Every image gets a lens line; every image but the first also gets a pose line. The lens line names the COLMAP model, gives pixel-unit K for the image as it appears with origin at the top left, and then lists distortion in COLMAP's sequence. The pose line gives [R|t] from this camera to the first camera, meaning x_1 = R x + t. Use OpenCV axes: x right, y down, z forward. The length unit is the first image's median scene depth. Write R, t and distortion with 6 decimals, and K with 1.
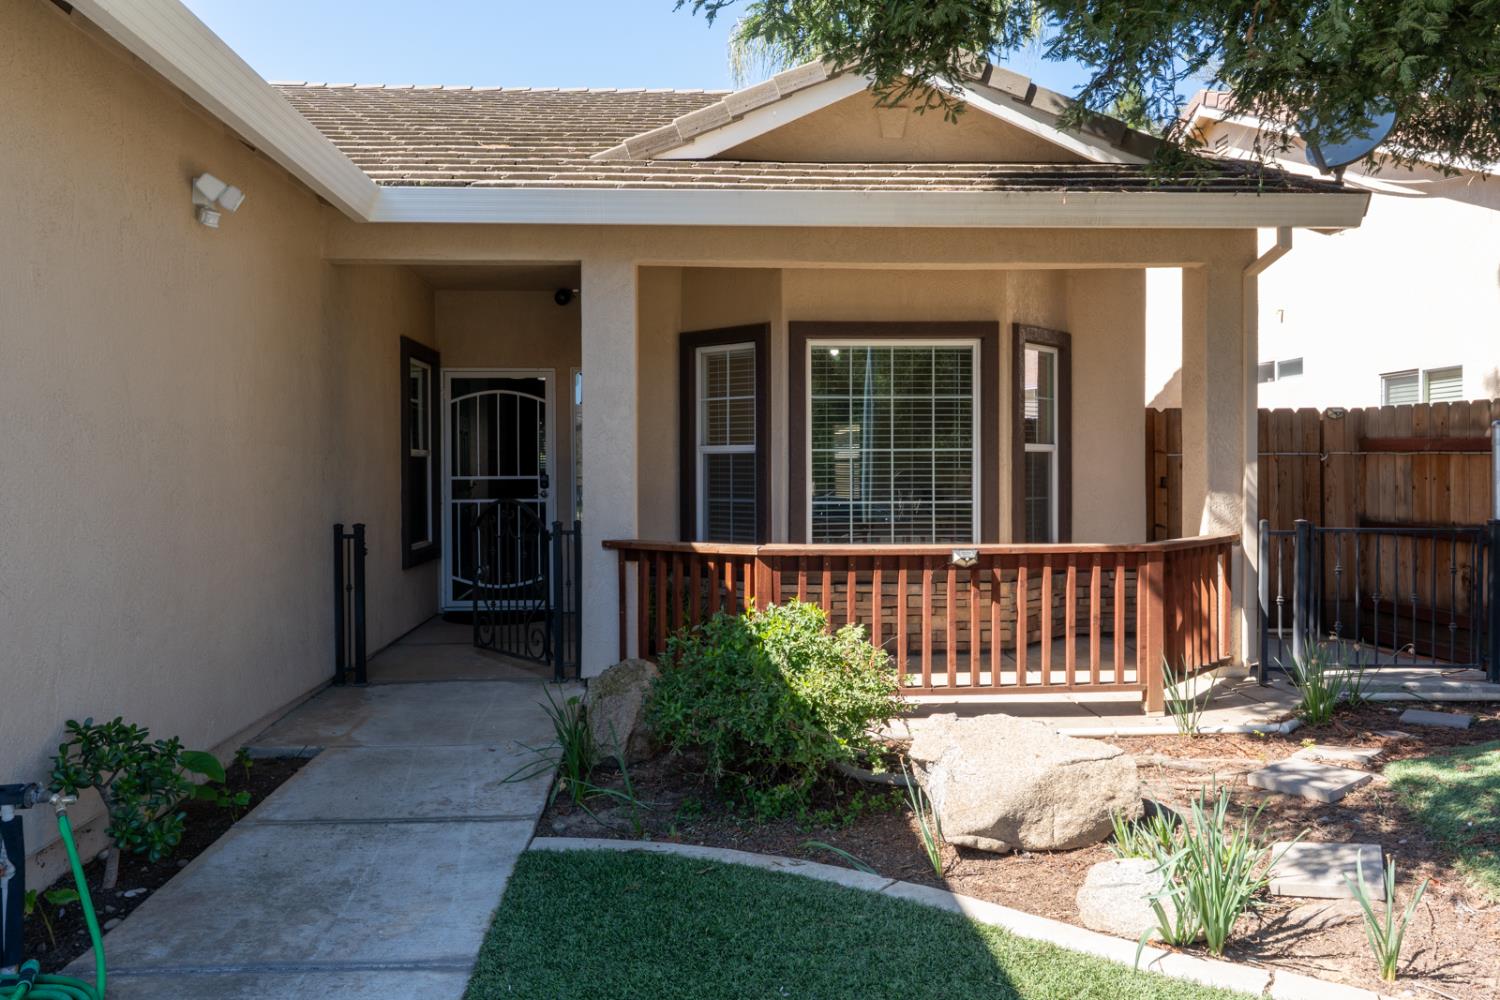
lens RADIAL K [[1076.9, 0, 718.0], [0, 1076.9, 477.6], [0, 0, 1]] dist [-0.001822, -0.001756]
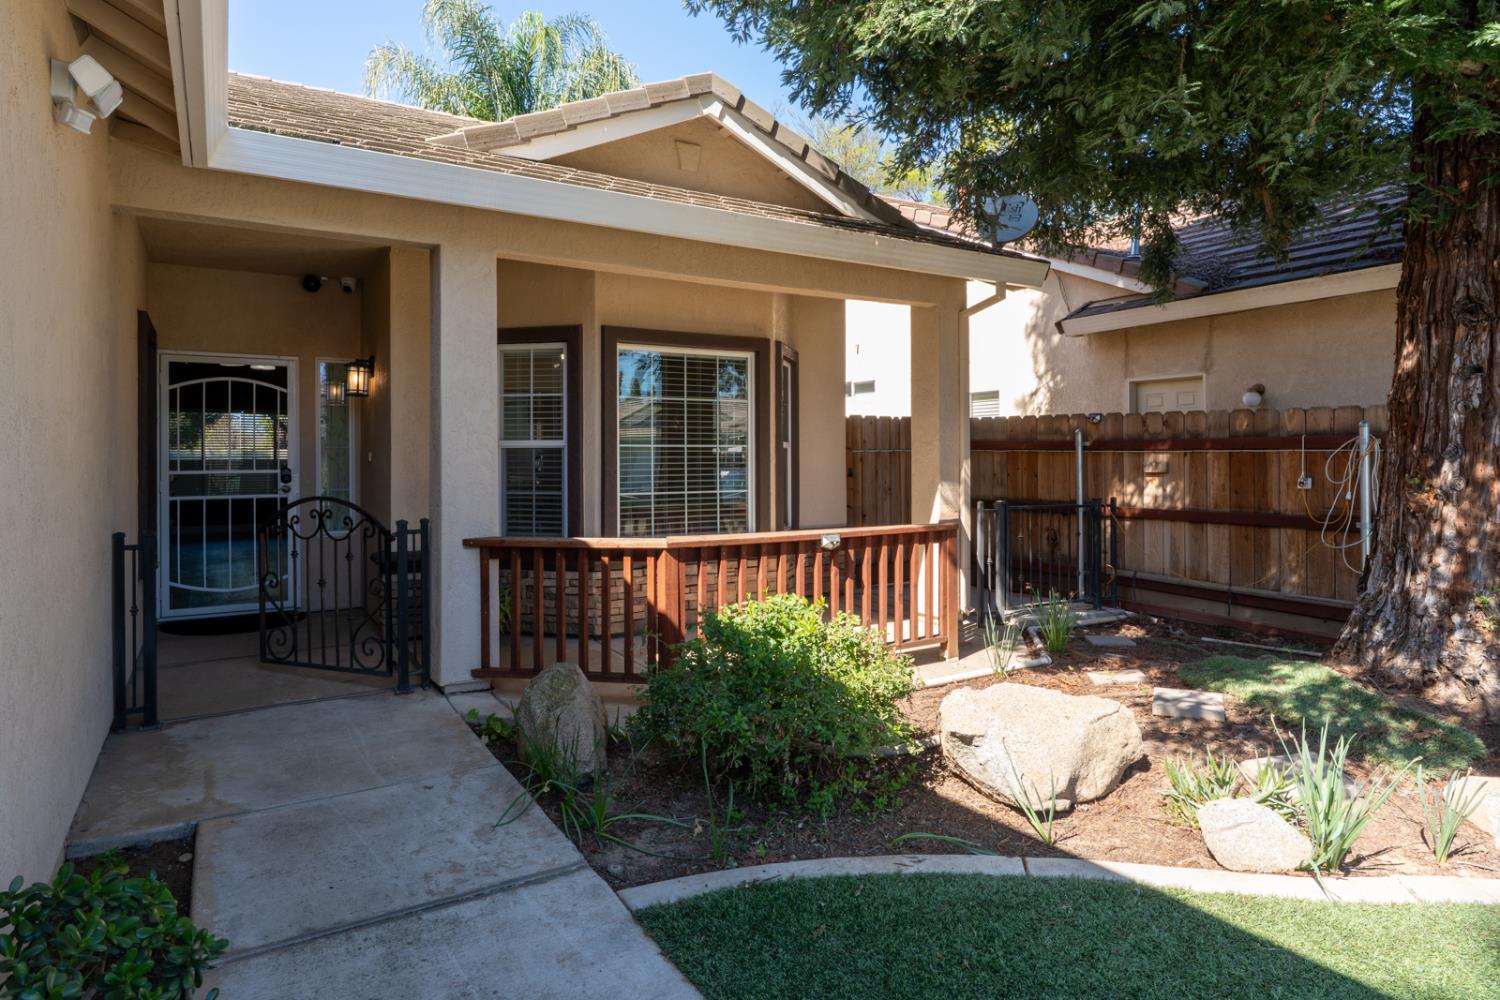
lens RADIAL K [[867.1, 0, 740.2], [0, 867.1, 451.4], [0, 0, 1]] dist [-0.006970, -0.001381]
pose [[0.876434, 0.004401, 0.481503, -0.258557], [0.003518, 0.999873, -0.015543, -0.006498], [-0.481510, 0.015316, 0.876307, 0.203723]]
